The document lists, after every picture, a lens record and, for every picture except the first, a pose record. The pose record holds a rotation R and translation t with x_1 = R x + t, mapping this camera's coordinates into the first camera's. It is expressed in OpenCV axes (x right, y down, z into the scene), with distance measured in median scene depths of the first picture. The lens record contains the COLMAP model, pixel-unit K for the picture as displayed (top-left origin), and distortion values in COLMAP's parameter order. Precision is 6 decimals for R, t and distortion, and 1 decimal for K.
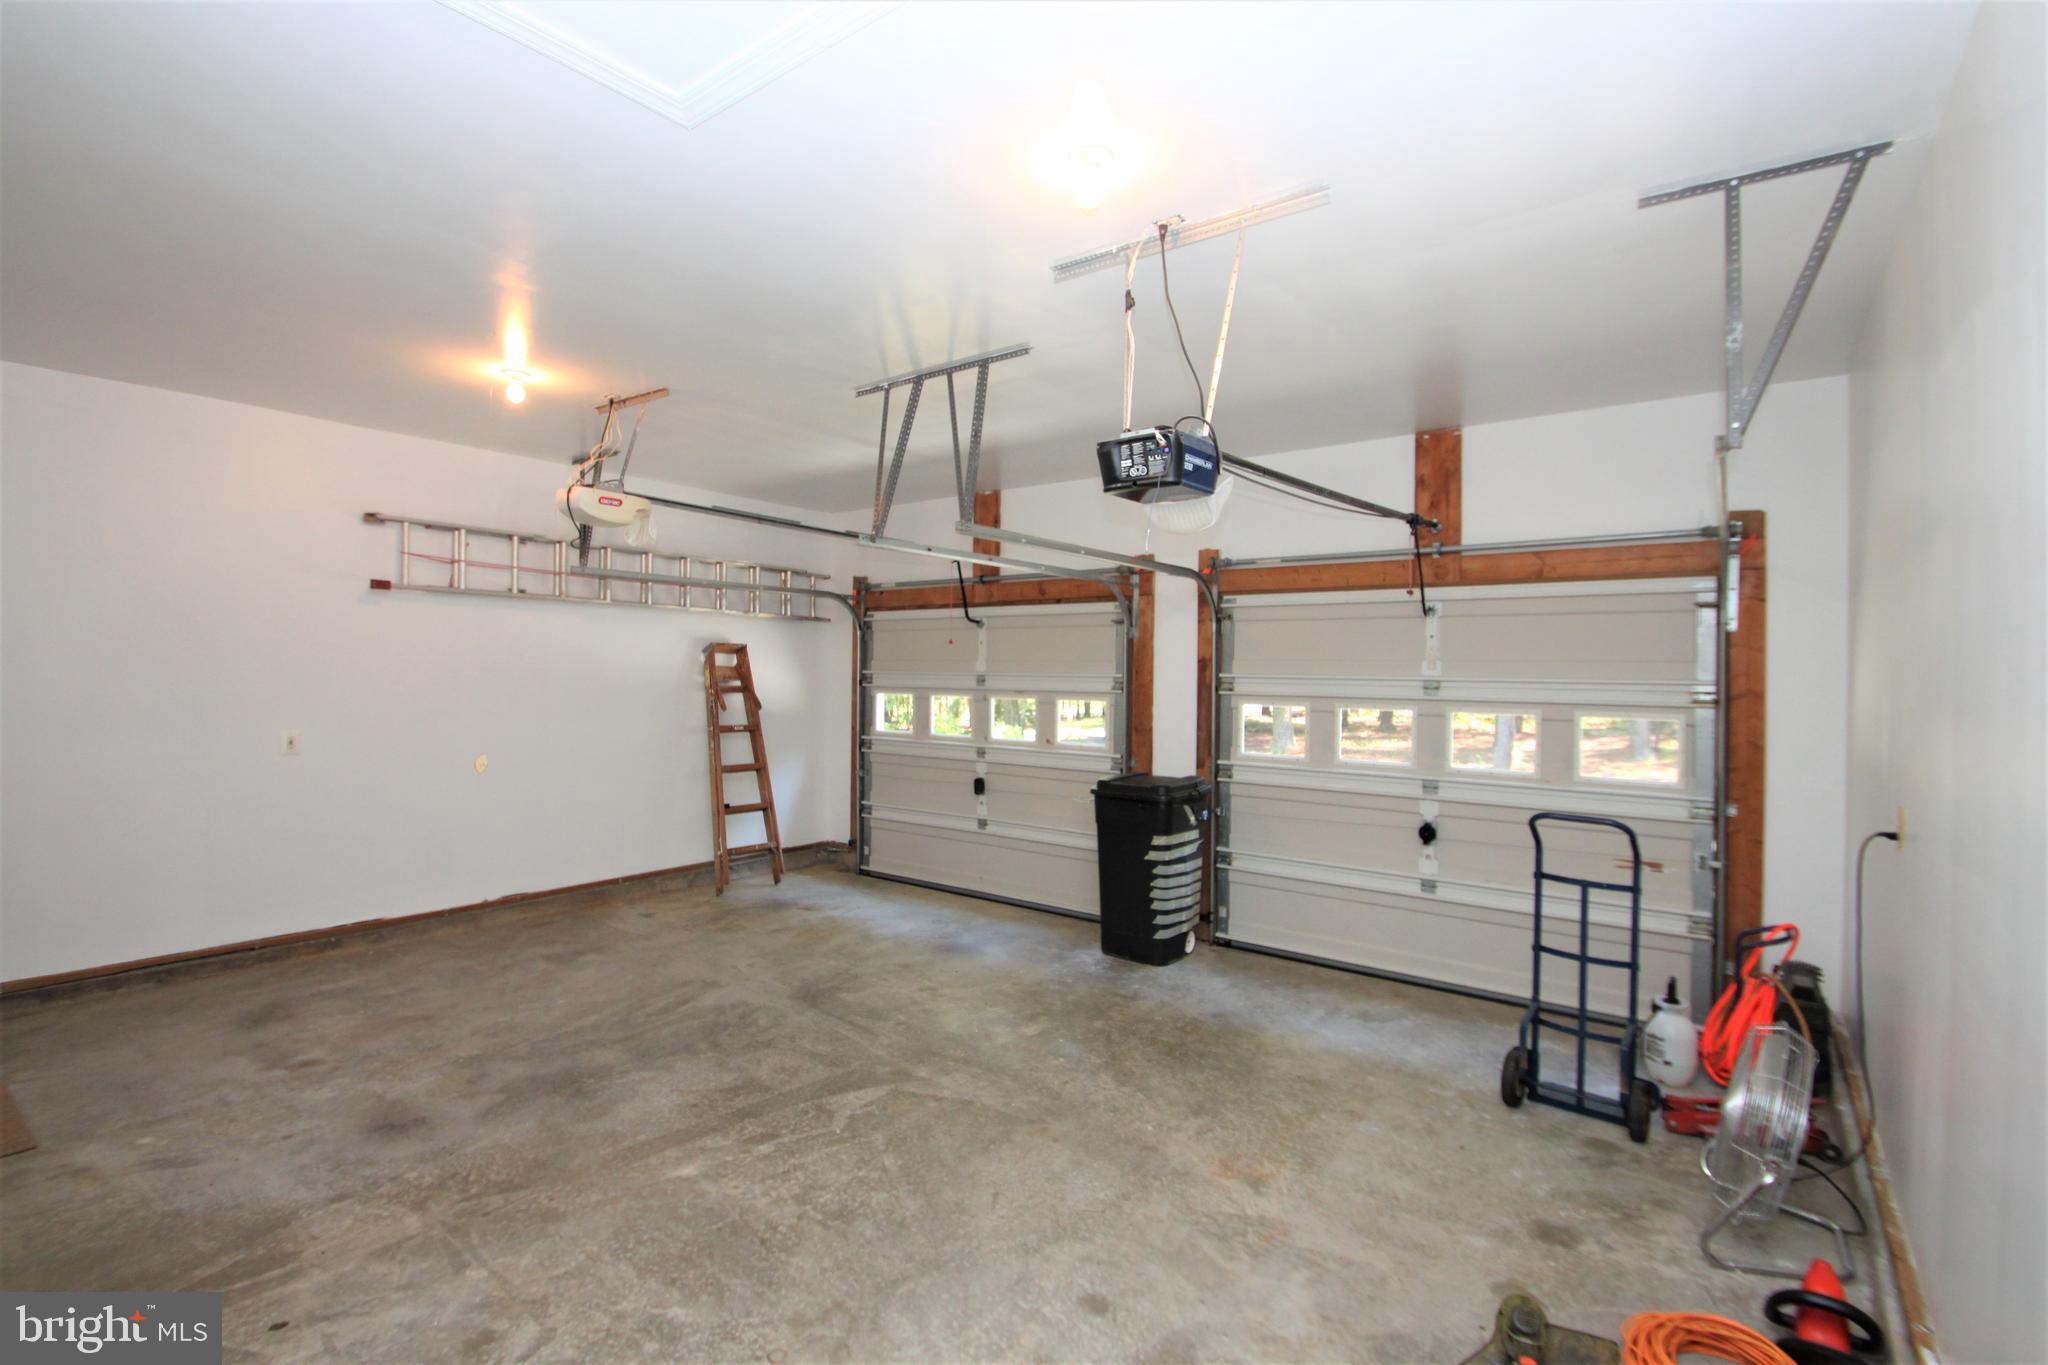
lens RADIAL K [[953.7, 0, 1020.1], [0, 953.7, 676.0], [0, 0, 1]] dist [0.001753, -0.010747]
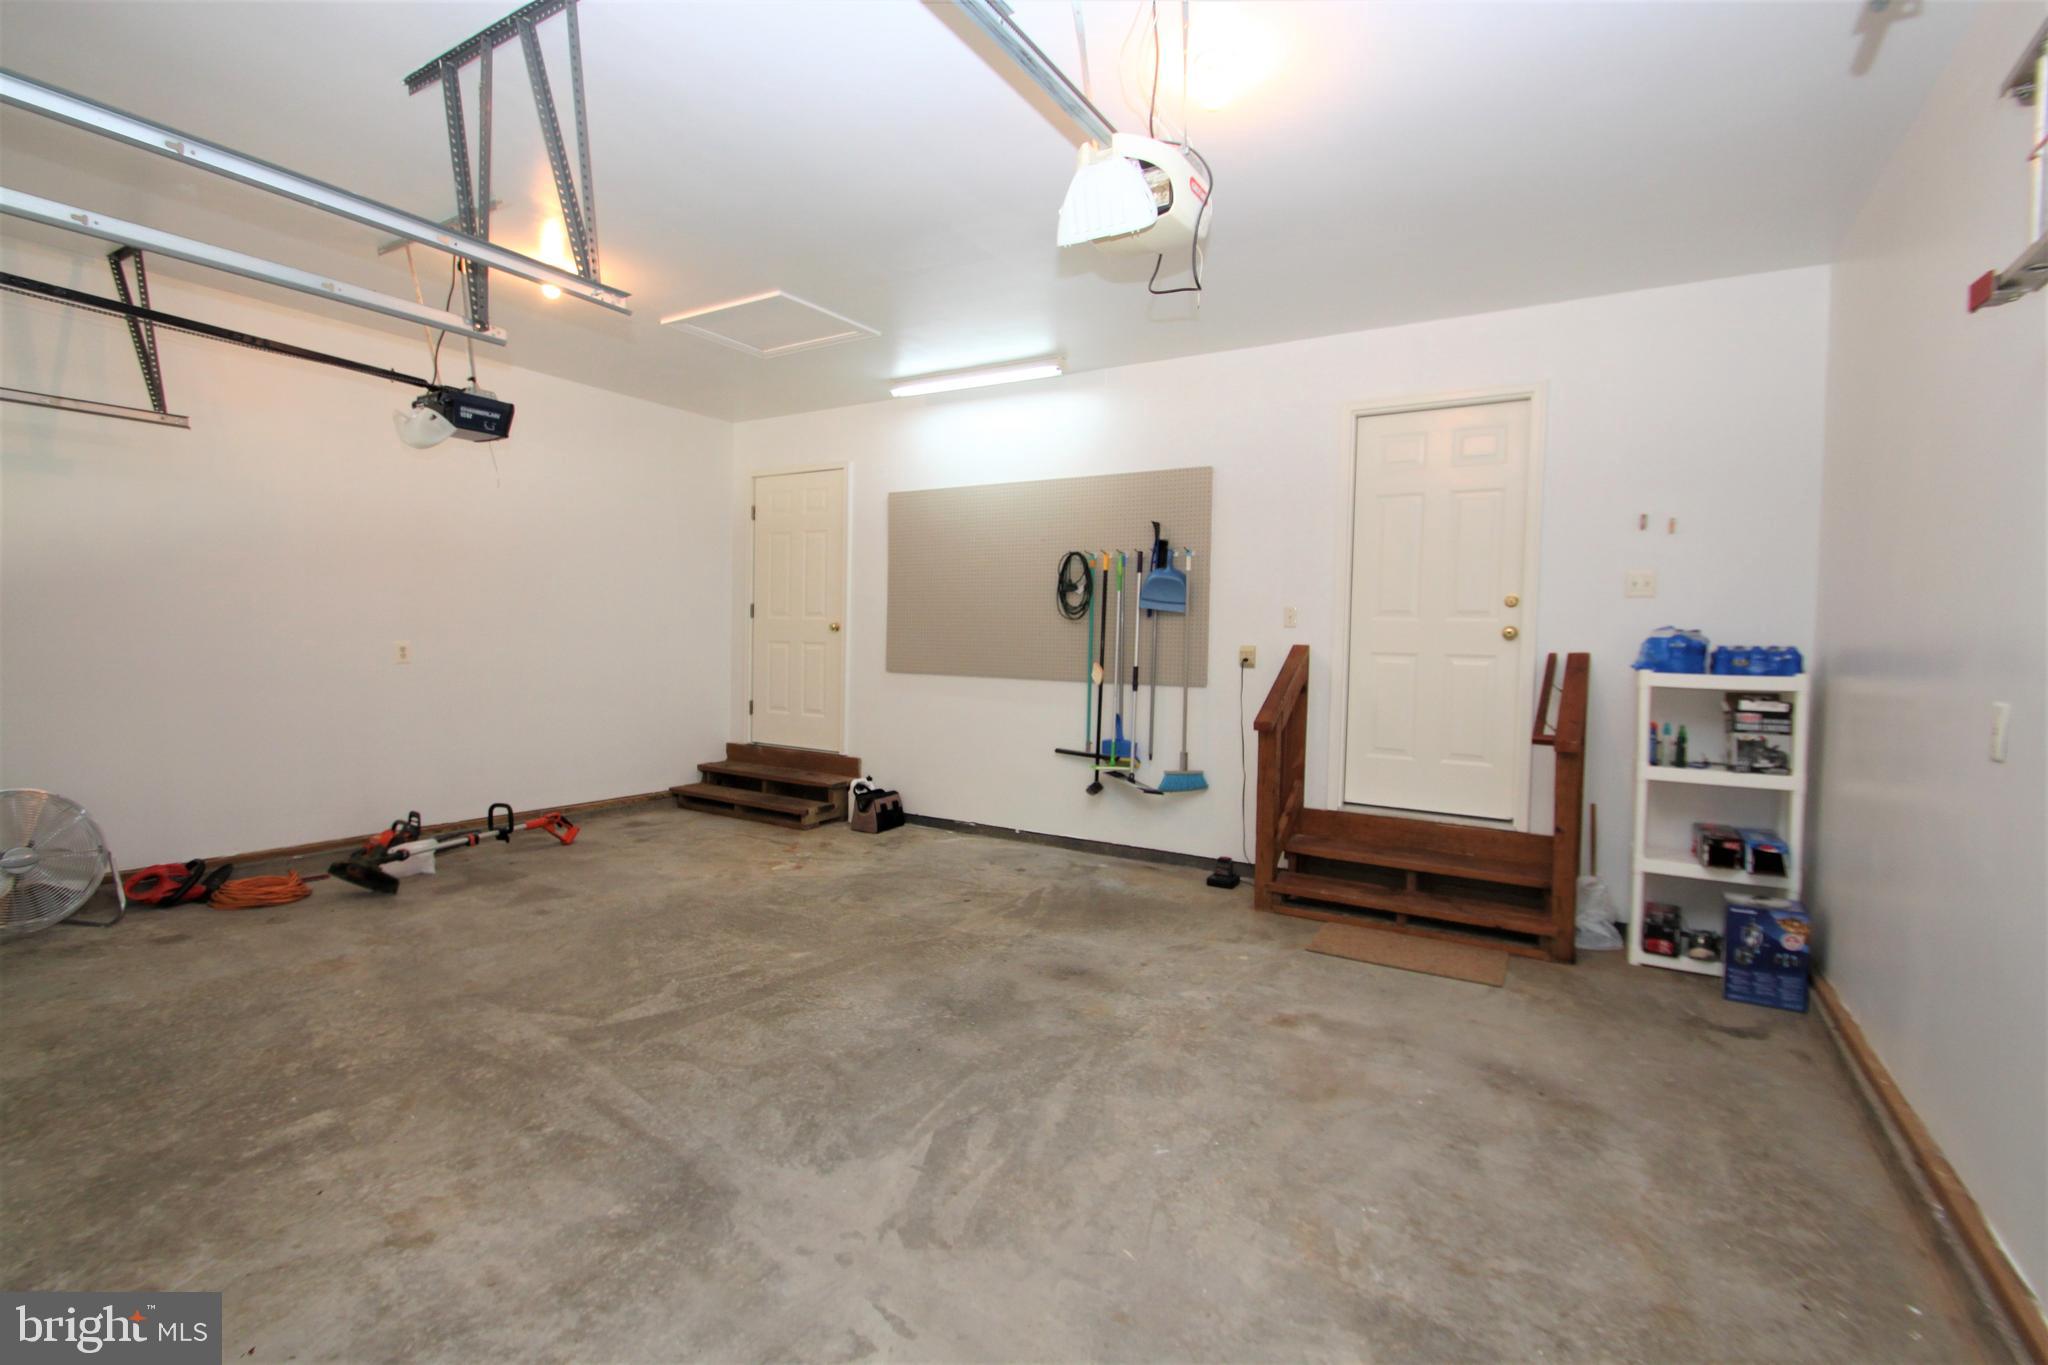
lens RADIAL K [[953.7, 0, 1027.6], [0, 953.7, 677.0], [0, 0, 1]] dist [0.001753, -0.010747]
pose [[-0.994259, -0.031929, -0.102121, -0.438890], [-0.036830, 0.998240, 0.046476, 0.060281], [0.100458, 0.049970, -0.993686, 1.961190]]
